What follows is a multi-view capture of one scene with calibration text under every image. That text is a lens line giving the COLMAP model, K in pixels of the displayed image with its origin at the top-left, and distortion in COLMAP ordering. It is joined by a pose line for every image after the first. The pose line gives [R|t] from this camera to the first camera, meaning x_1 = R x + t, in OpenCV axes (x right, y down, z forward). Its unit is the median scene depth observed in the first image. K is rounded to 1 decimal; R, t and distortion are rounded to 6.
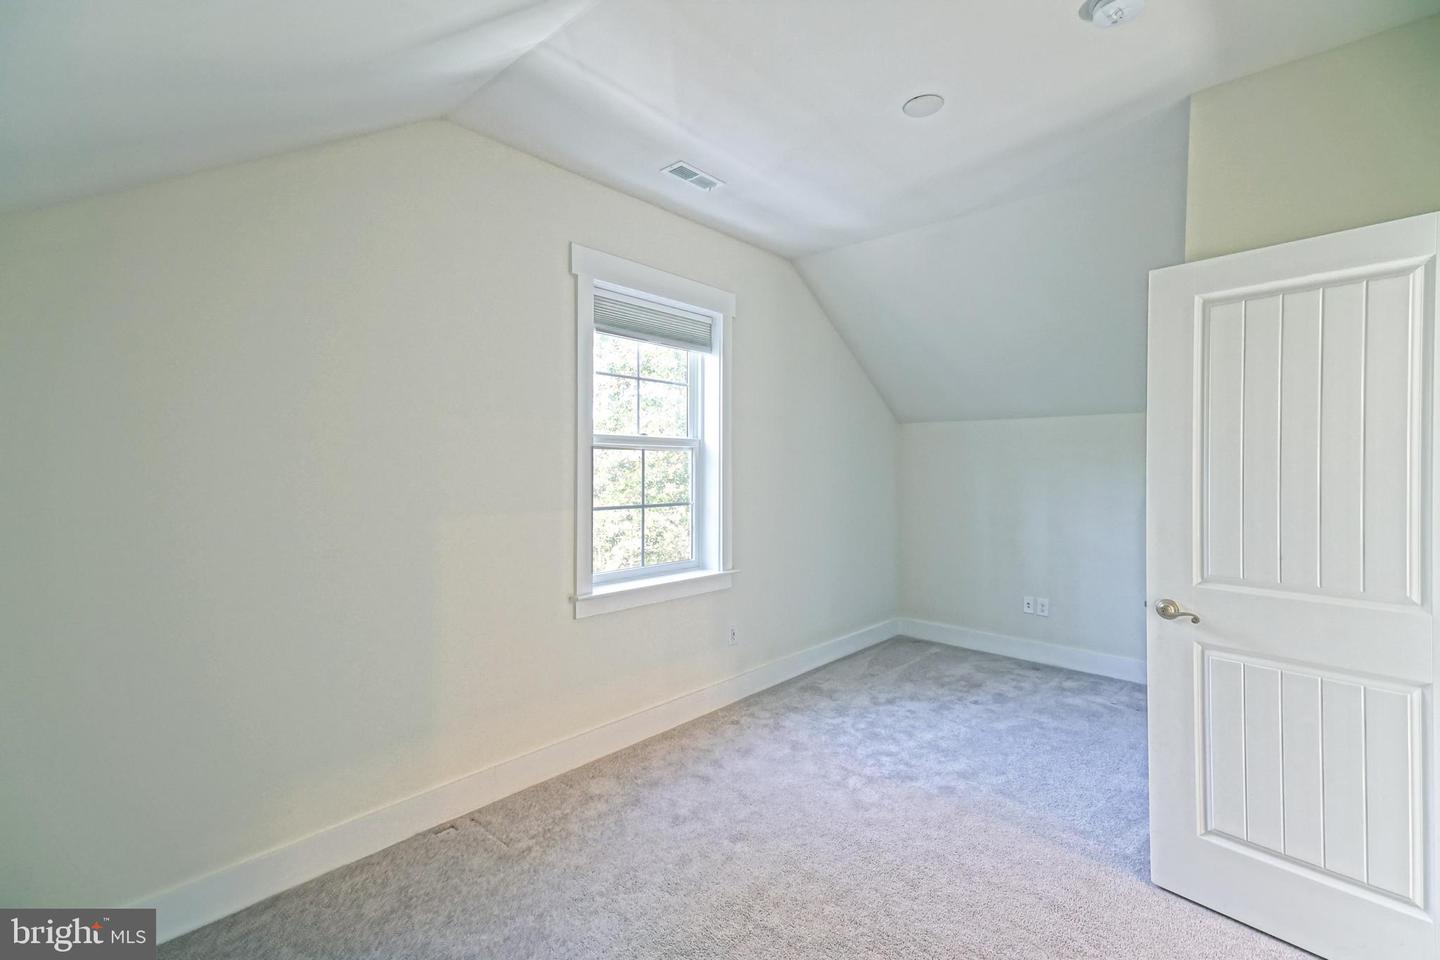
lens RADIAL K [[650.5, 0, 722.1], [0, 650.5, 477.6], [0, 0, 1]] dist [0.038467, -0.001481]
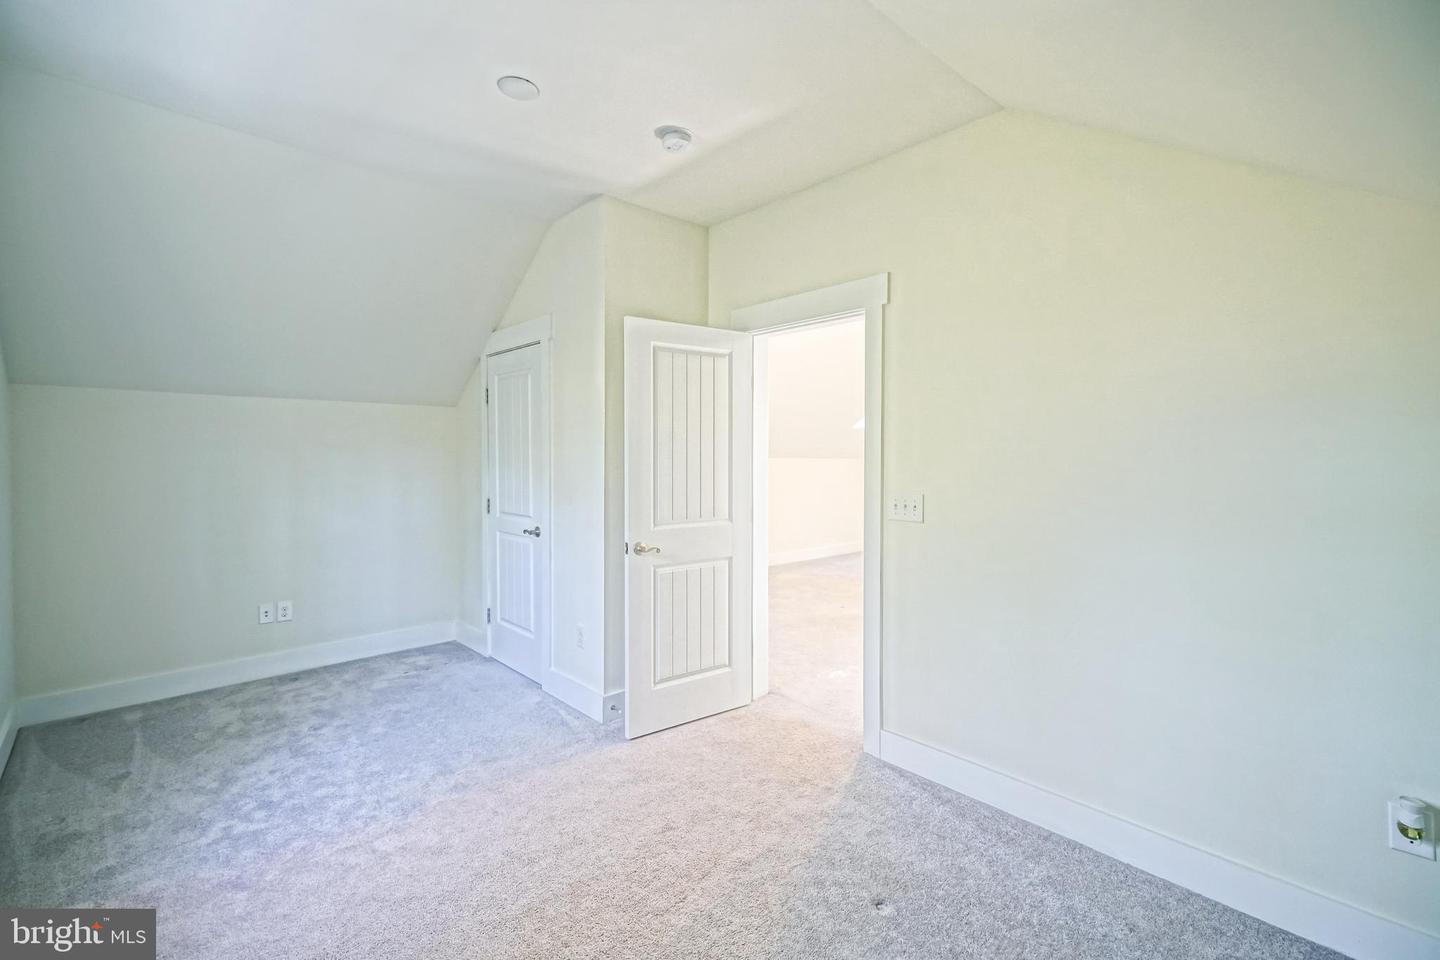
lens RADIAL K [[650.5, 0, 728.7], [0, 650.5, 475.8], [0, 0, 1]] dist [0.038467, -0.001481]
pose [[0.065019, -0.036463, 0.997218, -0.439206], [0.022024, 0.999141, 0.035097, -0.006383], [-0.997641, 0.019680, 0.065766, 0.402749]]
